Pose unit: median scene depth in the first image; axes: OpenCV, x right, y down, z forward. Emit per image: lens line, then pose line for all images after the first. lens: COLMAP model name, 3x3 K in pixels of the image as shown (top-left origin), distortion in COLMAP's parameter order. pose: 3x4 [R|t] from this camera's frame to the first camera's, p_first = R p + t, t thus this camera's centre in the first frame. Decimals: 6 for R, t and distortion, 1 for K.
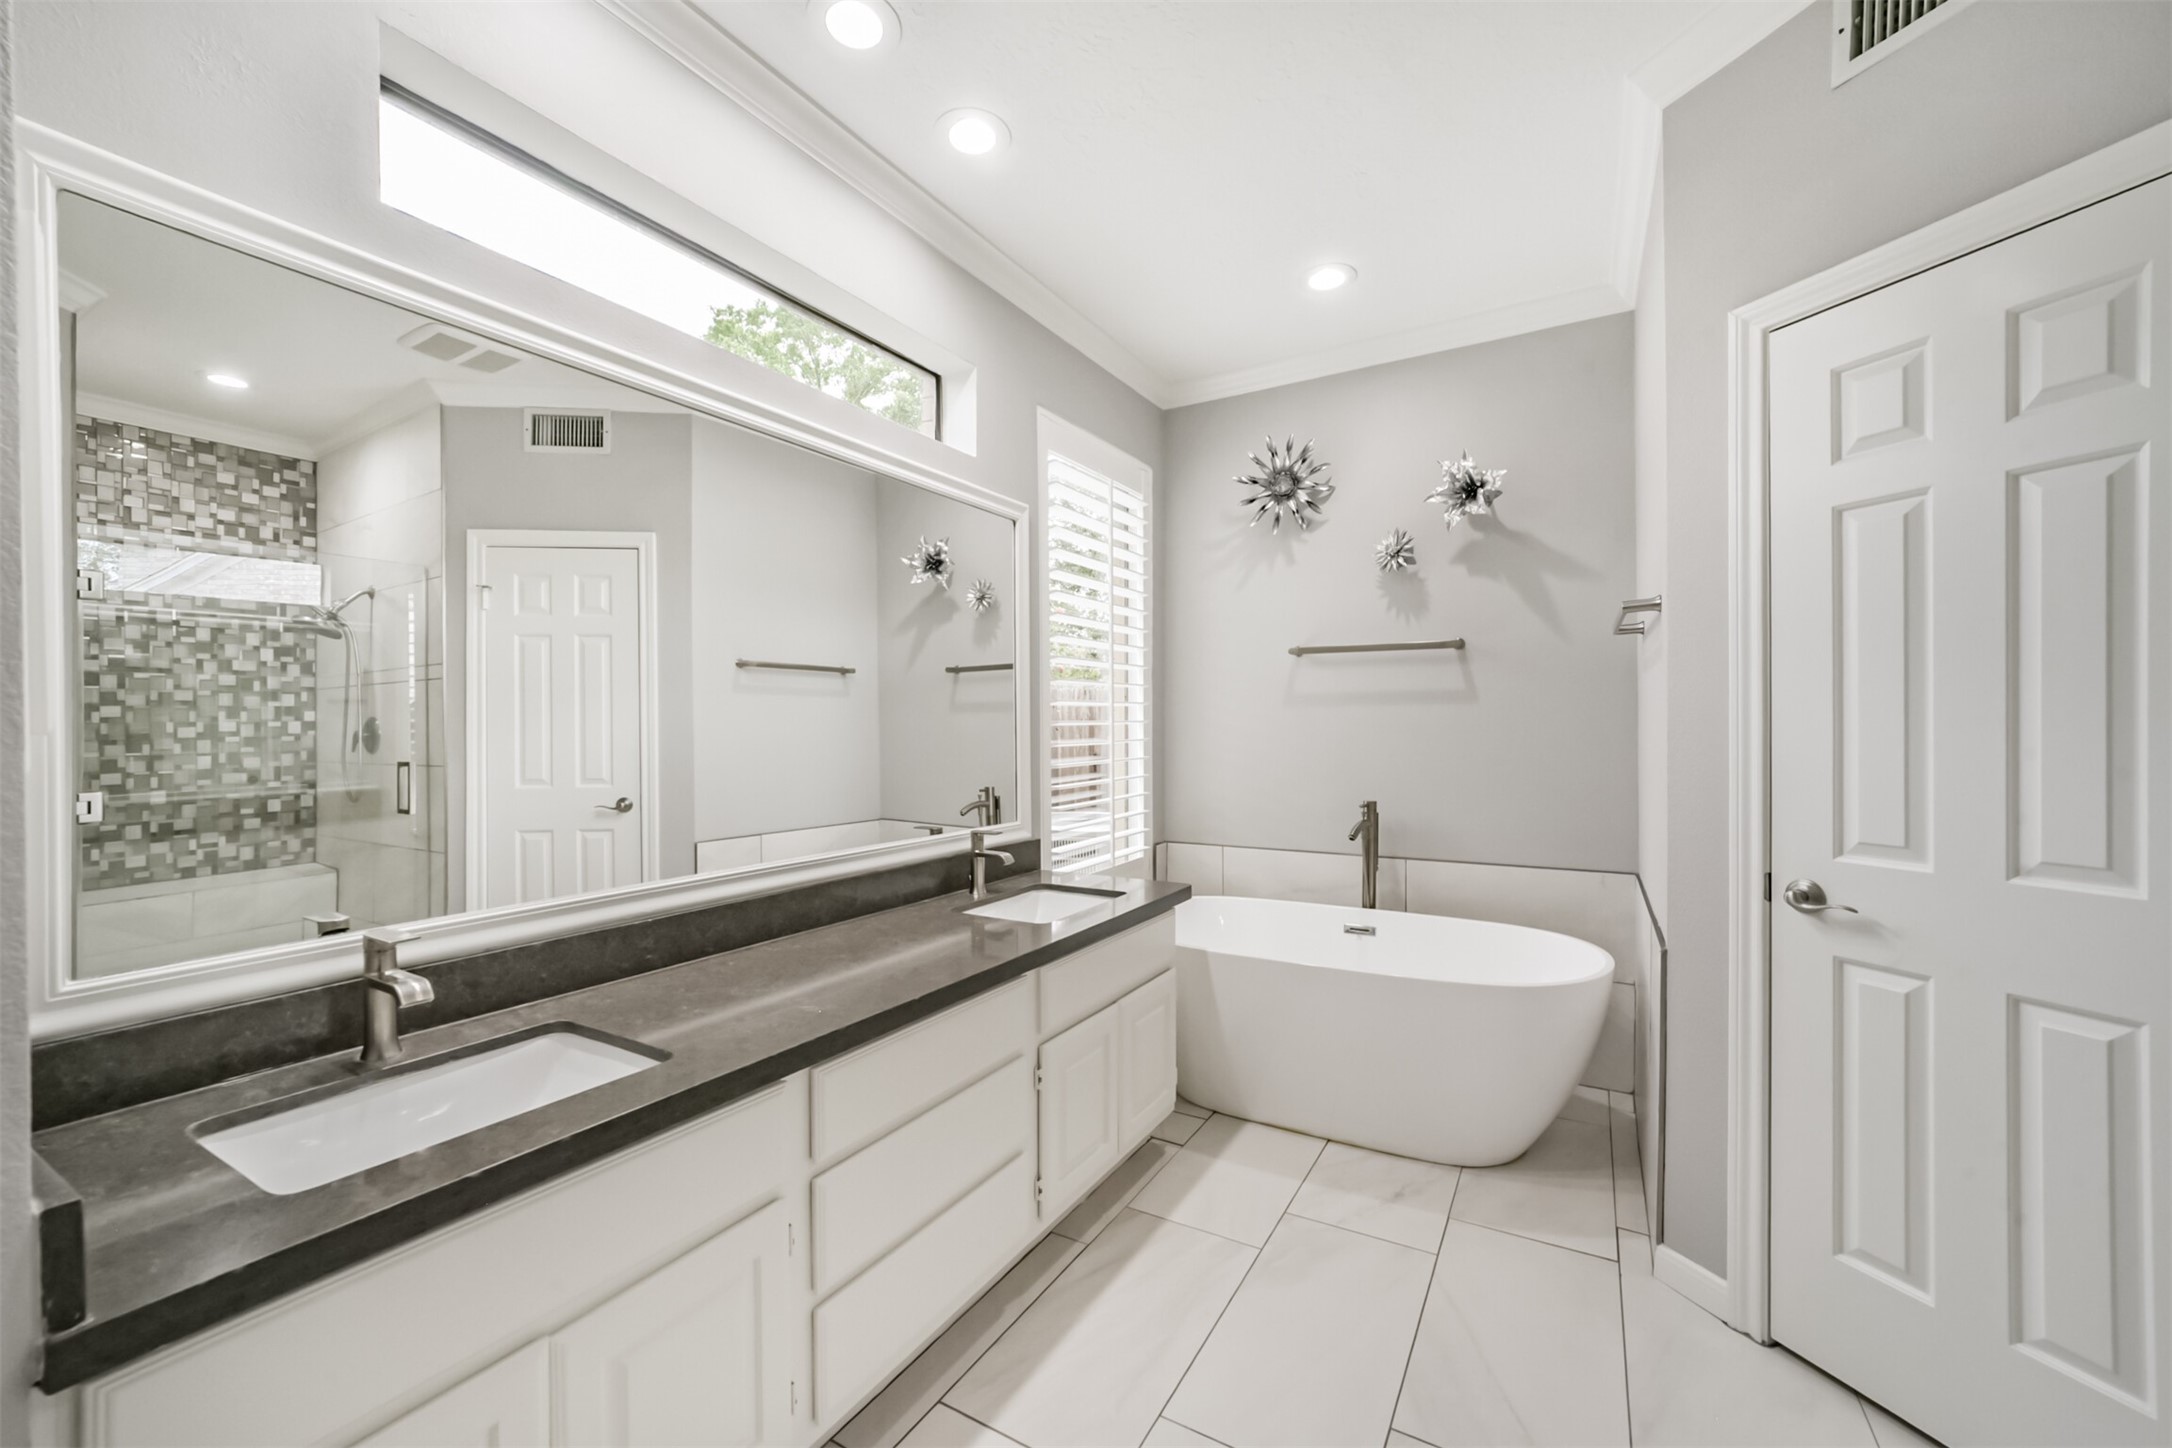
lens RADIAL K [[852.7, 0, 1087.4], [0, 852.7, 729.9], [0, 0, 1]] dist [-0.025147, 0.009657]
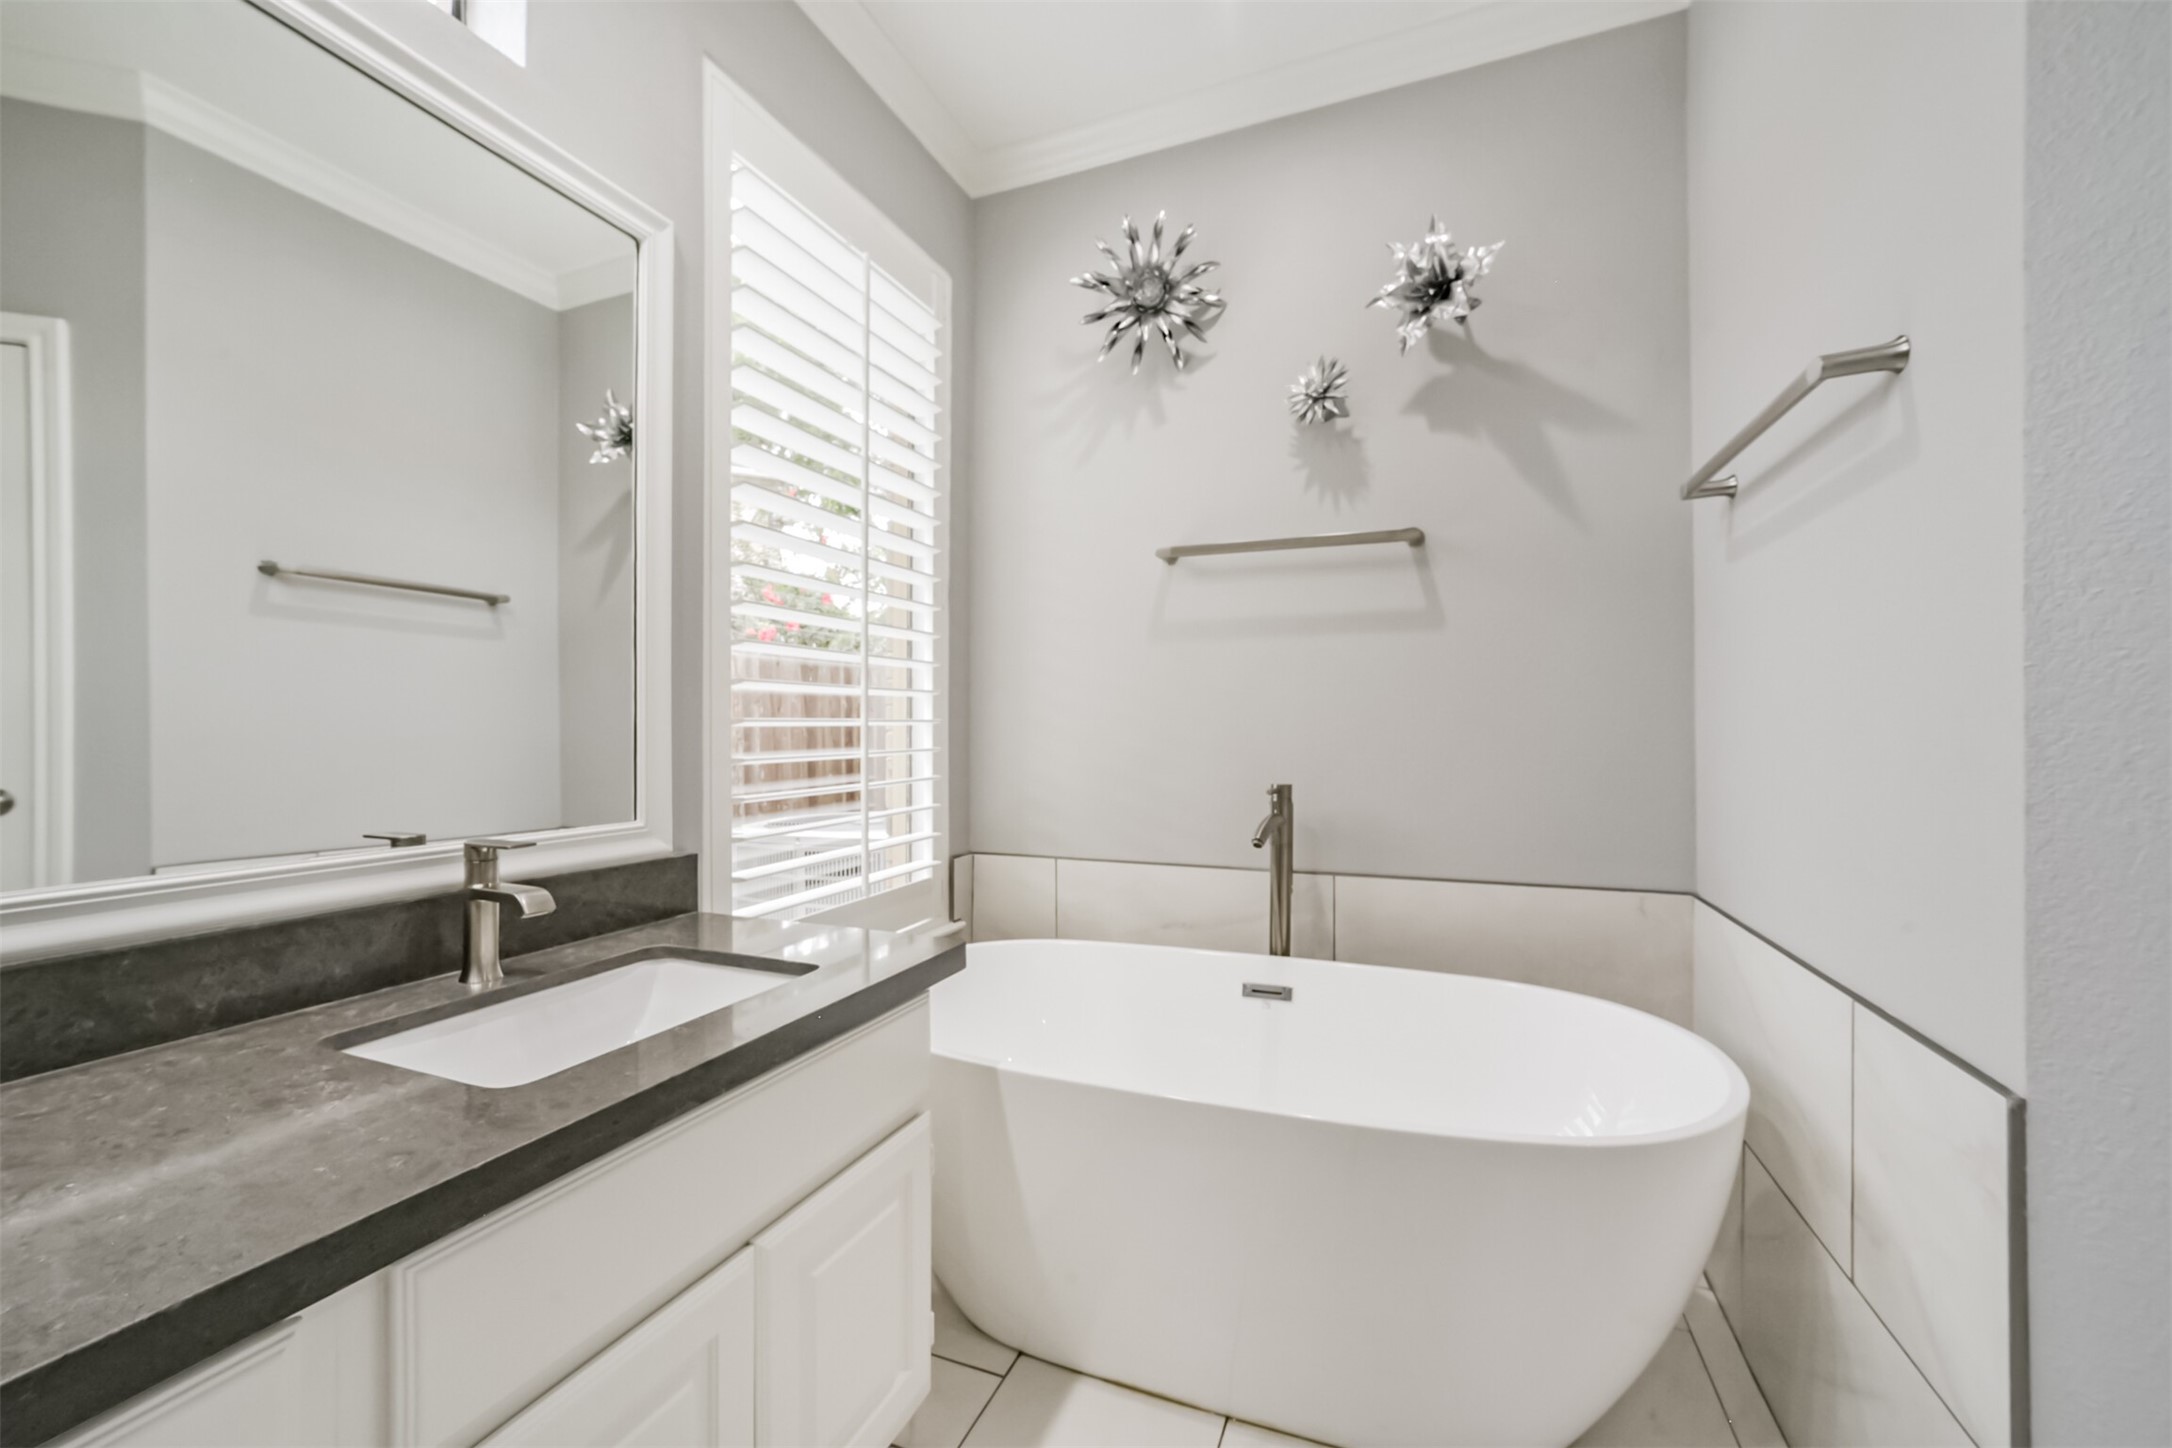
lens RADIAL K [[854.1, 0, 1095.4], [0, 854.1, 726.0], [0, 0, 1]] dist [-0.023442, 0.009042]
pose [[0.987249, 0.005124, 0.159101, 0.098846], [-0.003411, 0.999933, -0.011041, 0.049530], [-0.159147, 0.010357, 0.987200, 0.411438]]
